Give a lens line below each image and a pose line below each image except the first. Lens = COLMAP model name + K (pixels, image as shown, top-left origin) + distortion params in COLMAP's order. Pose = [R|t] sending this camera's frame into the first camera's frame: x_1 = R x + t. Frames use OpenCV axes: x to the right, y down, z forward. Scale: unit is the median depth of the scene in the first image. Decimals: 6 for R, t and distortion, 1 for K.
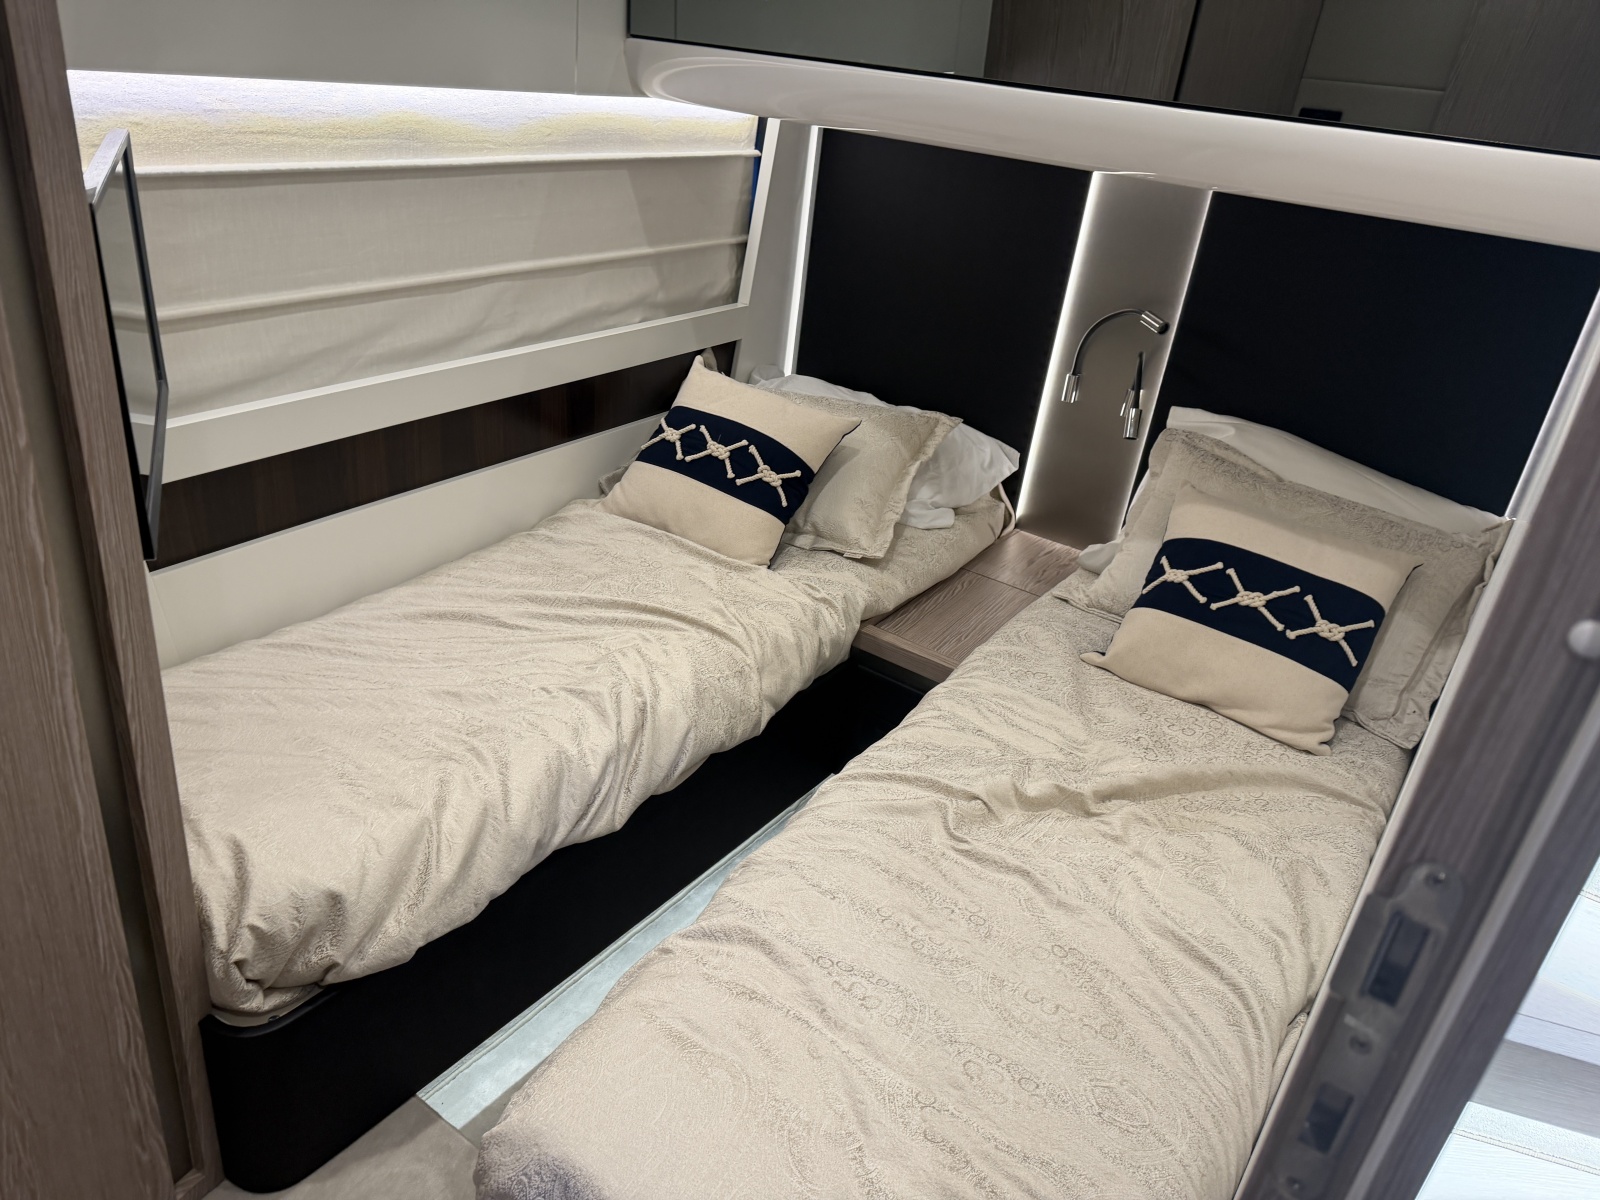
lens RADIAL K [[1135.3, 0, 804.1], [0, 1135.3, 609.4], [0, 0, 1]] dist [-0.000628, -0.007329]
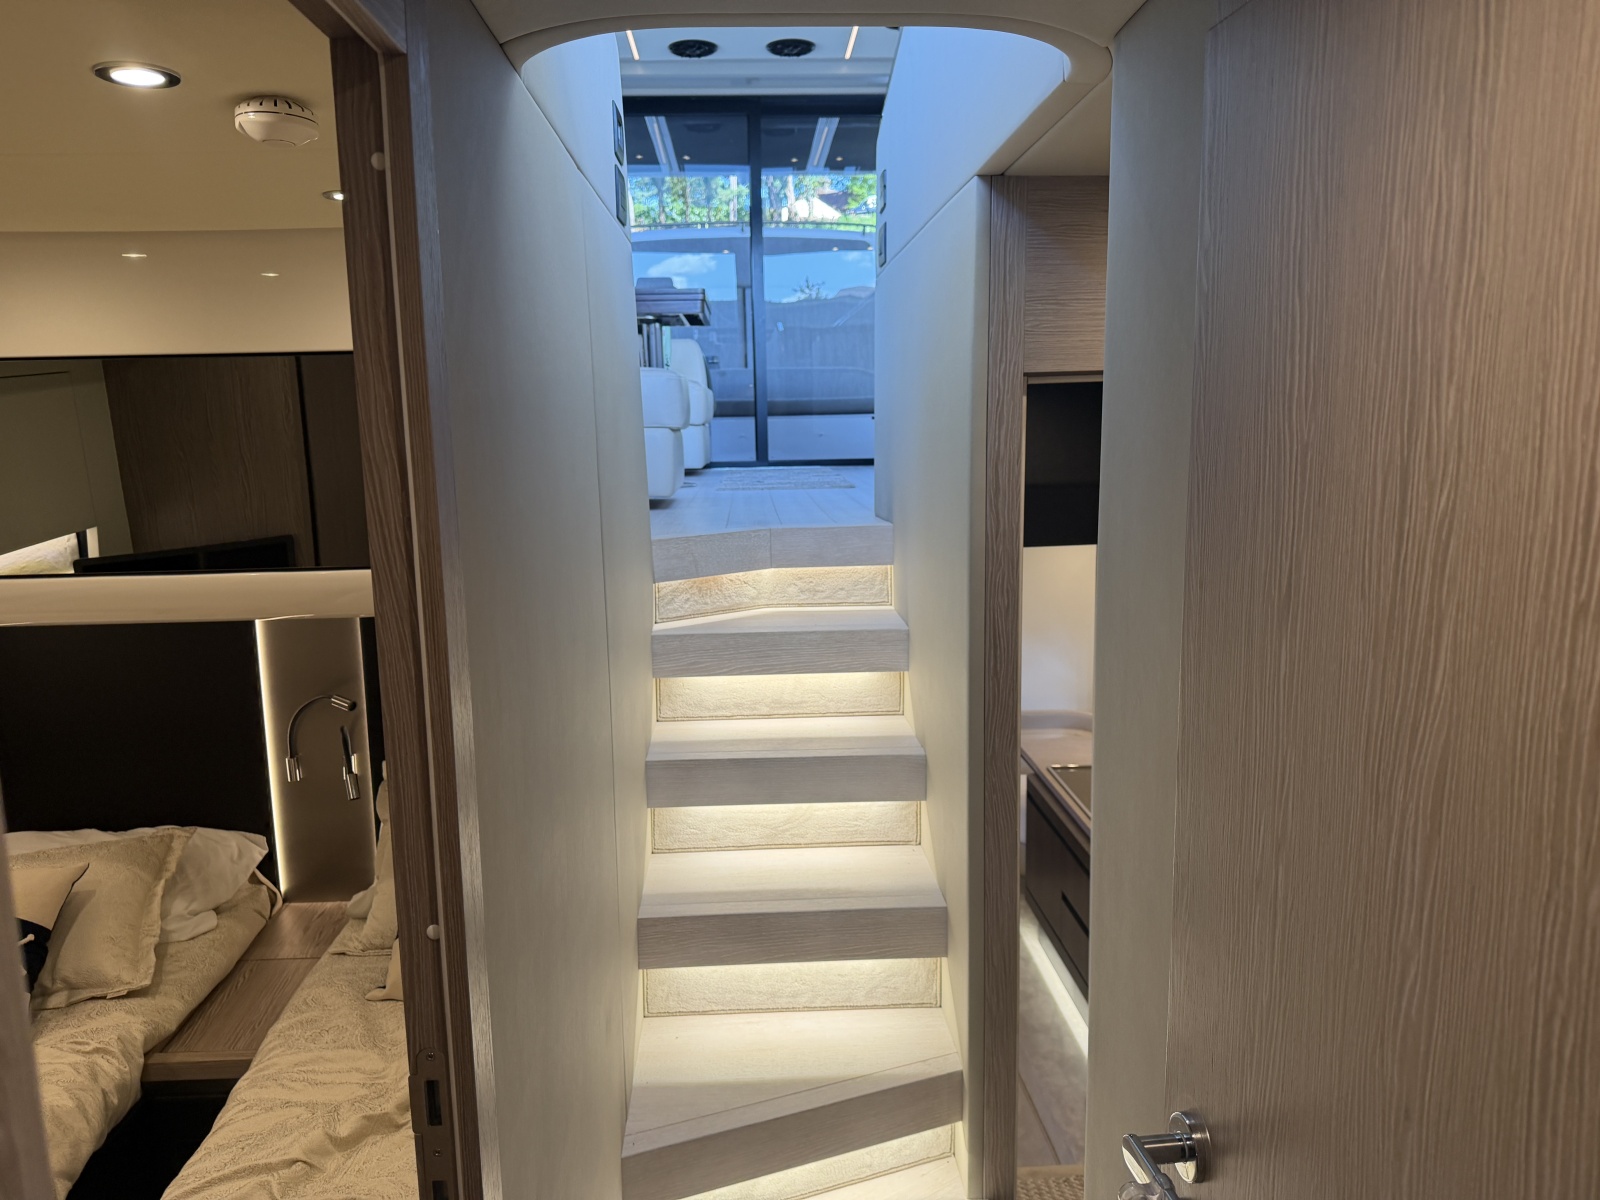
lens RADIAL K [[1135.3, 0, 804.1], [0, 1135.3, 609.4], [0, 0, 1]] dist [-0.000628, -0.007329]
pose [[0.778701, -0.225320, 0.585539, 0.005899], [0.369006, 0.919276, -0.136992, 0.001341], [-0.507404, 0.322743, 0.798986, -0.220747]]
